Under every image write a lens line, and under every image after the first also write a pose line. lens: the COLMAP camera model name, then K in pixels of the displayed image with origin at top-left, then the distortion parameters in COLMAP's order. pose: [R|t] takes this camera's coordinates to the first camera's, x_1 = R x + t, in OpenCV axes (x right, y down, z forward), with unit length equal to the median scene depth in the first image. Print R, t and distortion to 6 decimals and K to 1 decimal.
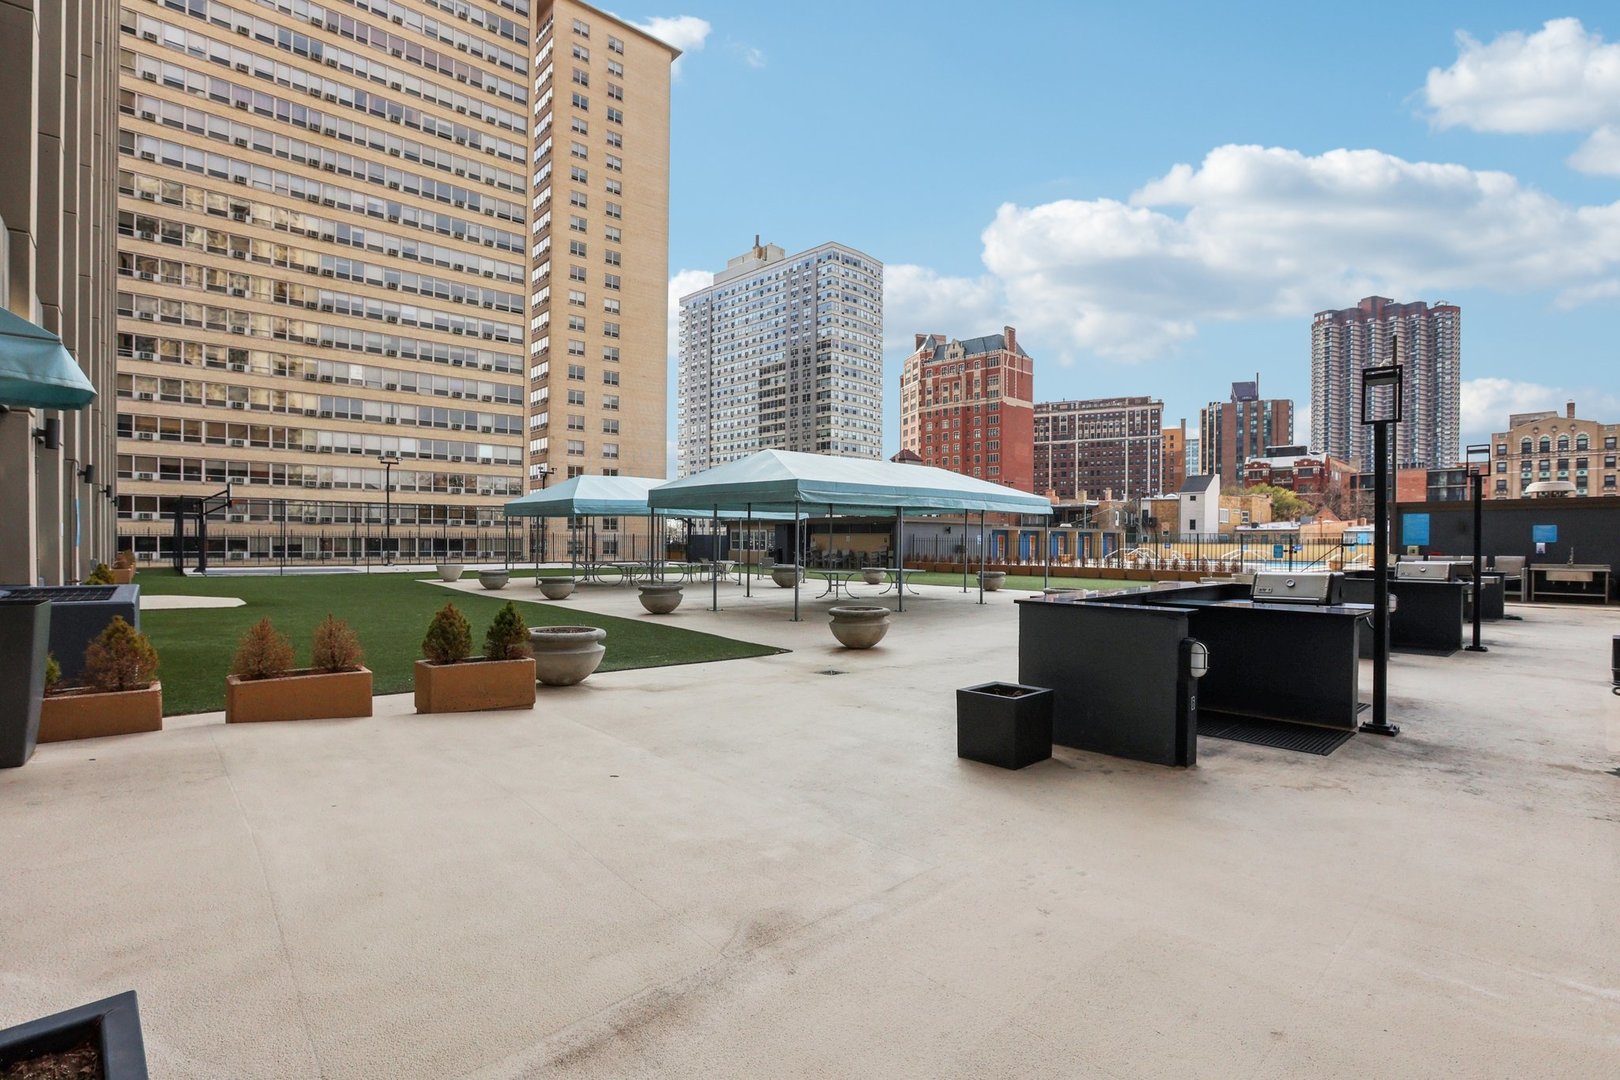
lens RADIAL K [[786.9, 0, 815.3], [0, 786.9, 525.2], [0, 0, 1]] dist [-0.008734, 0.007777]
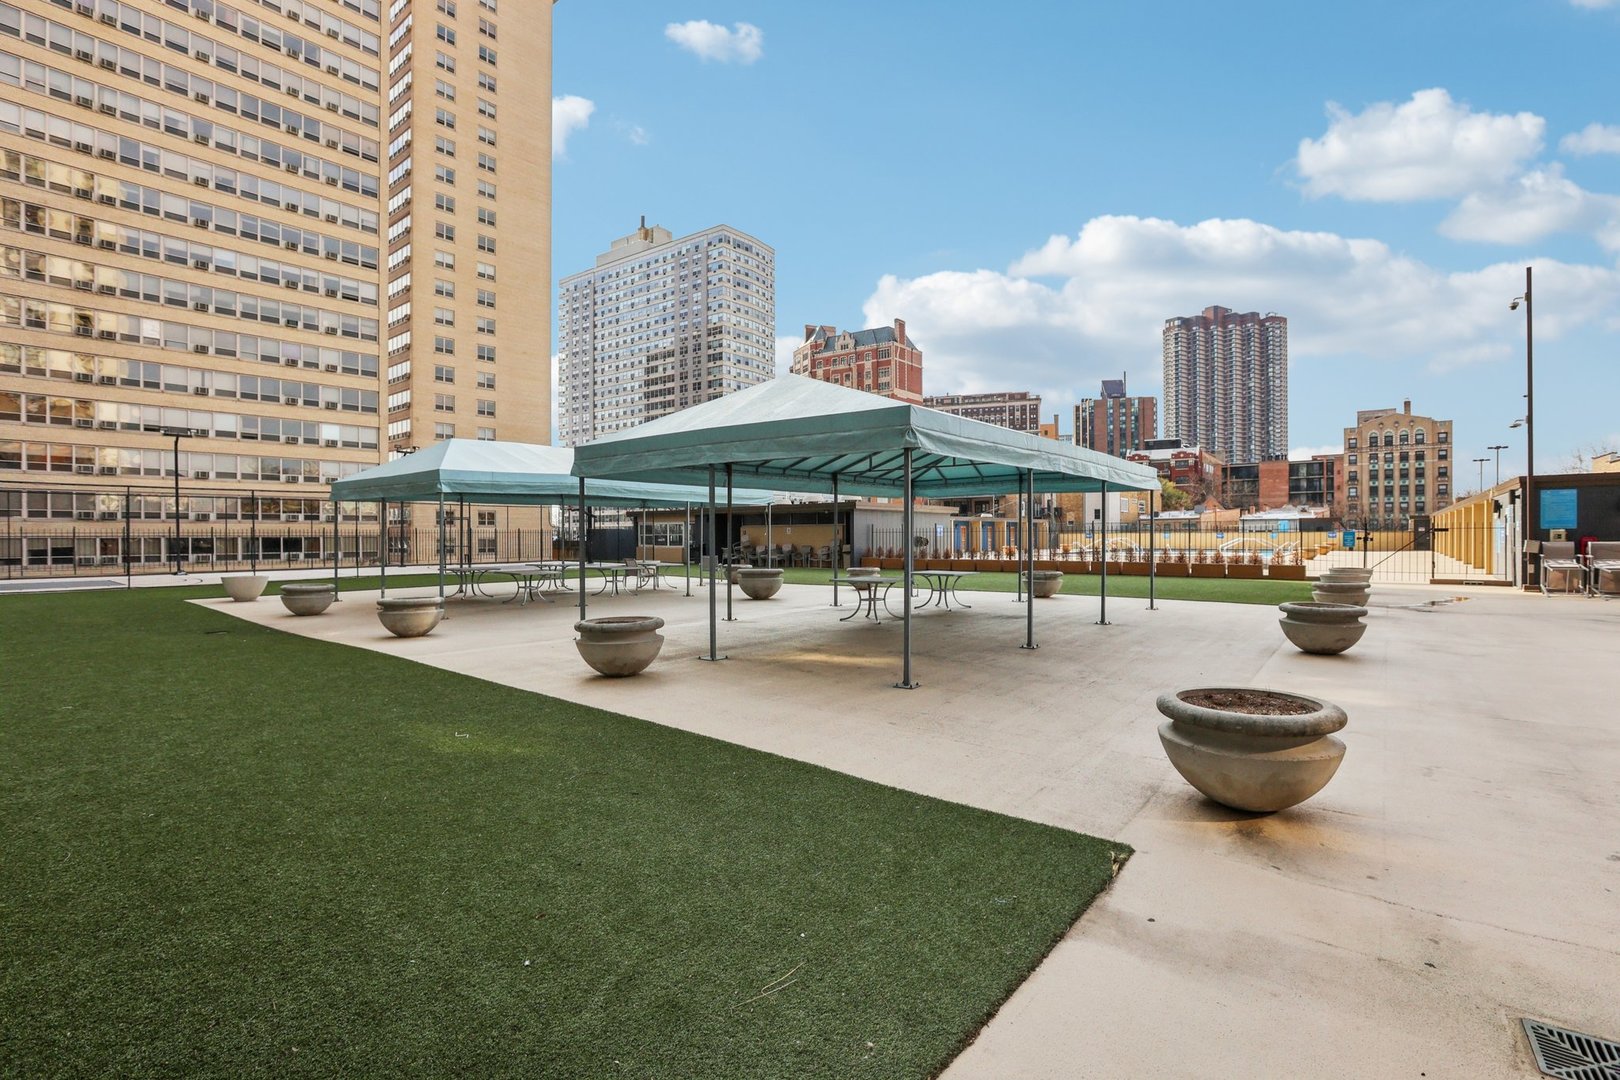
lens RADIAL K [[786.9, 0, 810.0], [0, 786.9, 519.1], [0, 0, 1]] dist [-0.008734, 0.007777]
pose [[0.990260, -0.009045, 0.138939, -0.011850], [0.009121, 0.999958, 0.000088, 0.001046], [-0.138935, 0.001180, 0.990301, 0.038447]]
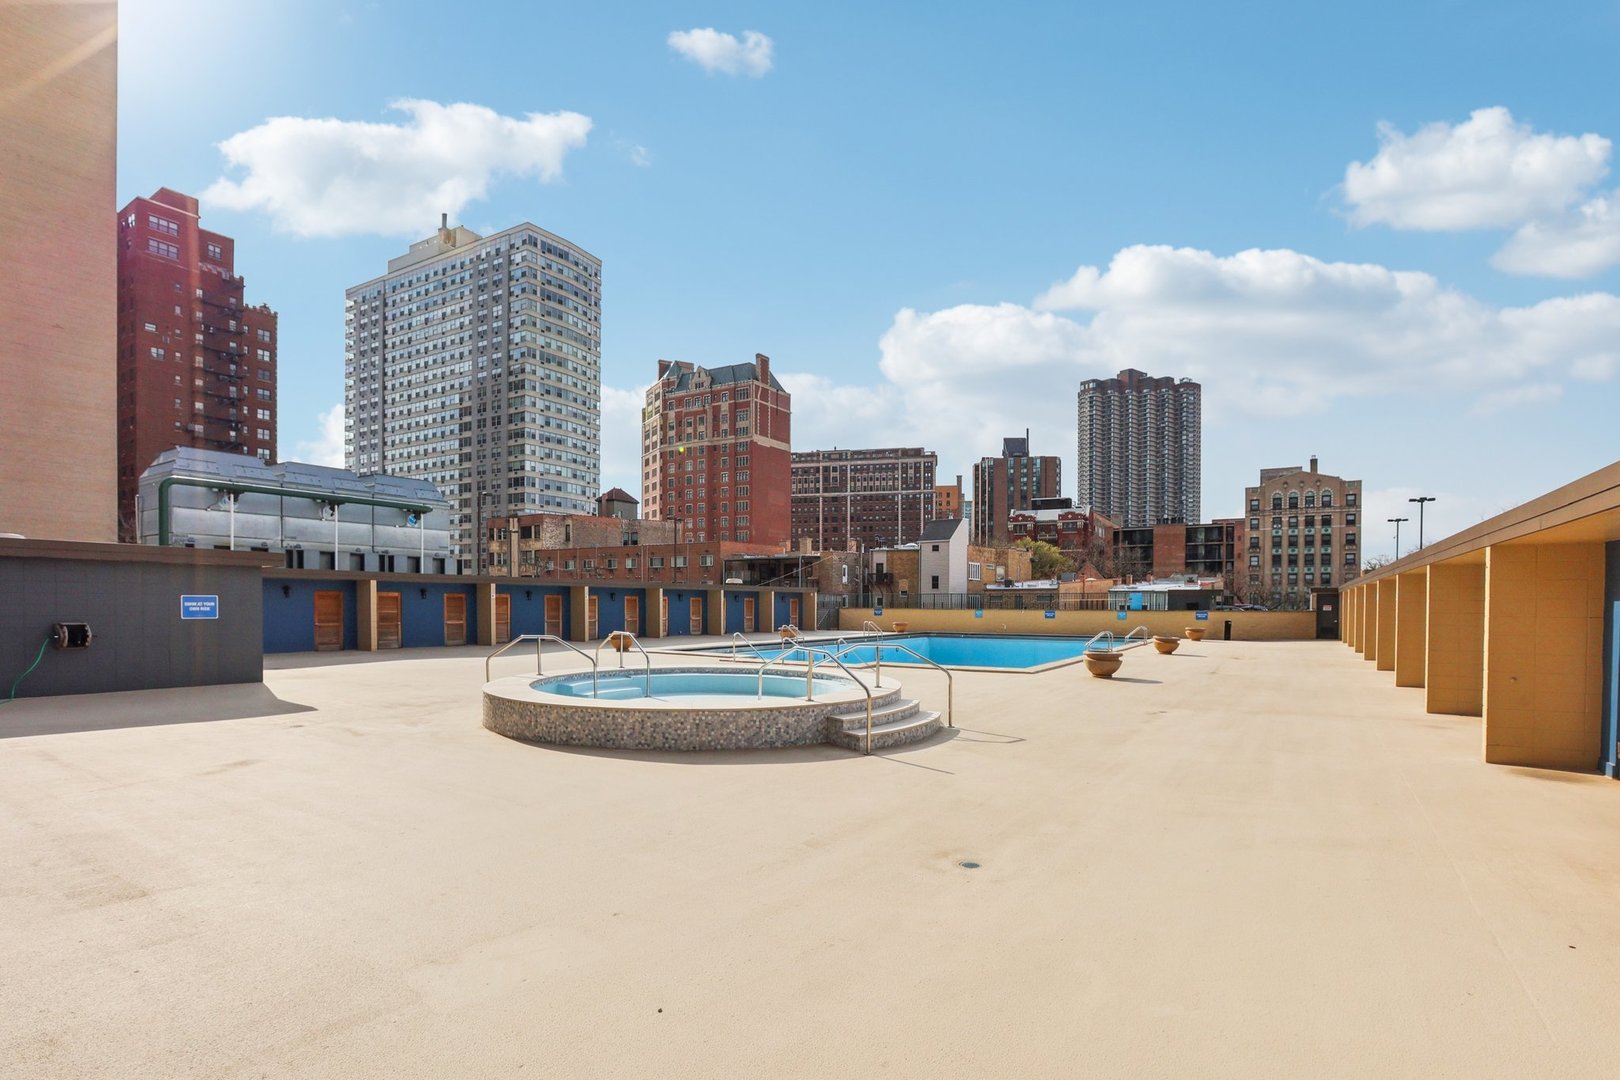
lens RADIAL K [[849.4, 0, 781.8], [0, 849.4, 585.7], [0, 0, 1]] dist [-0.013482, 0.004432]
pose [[0.974107, 0.002198, 0.226077, 0.090387], [-0.002267, 0.999997, 0.000045, 0.001715], [-0.226076, -0.000557, 0.974110, 0.137437]]
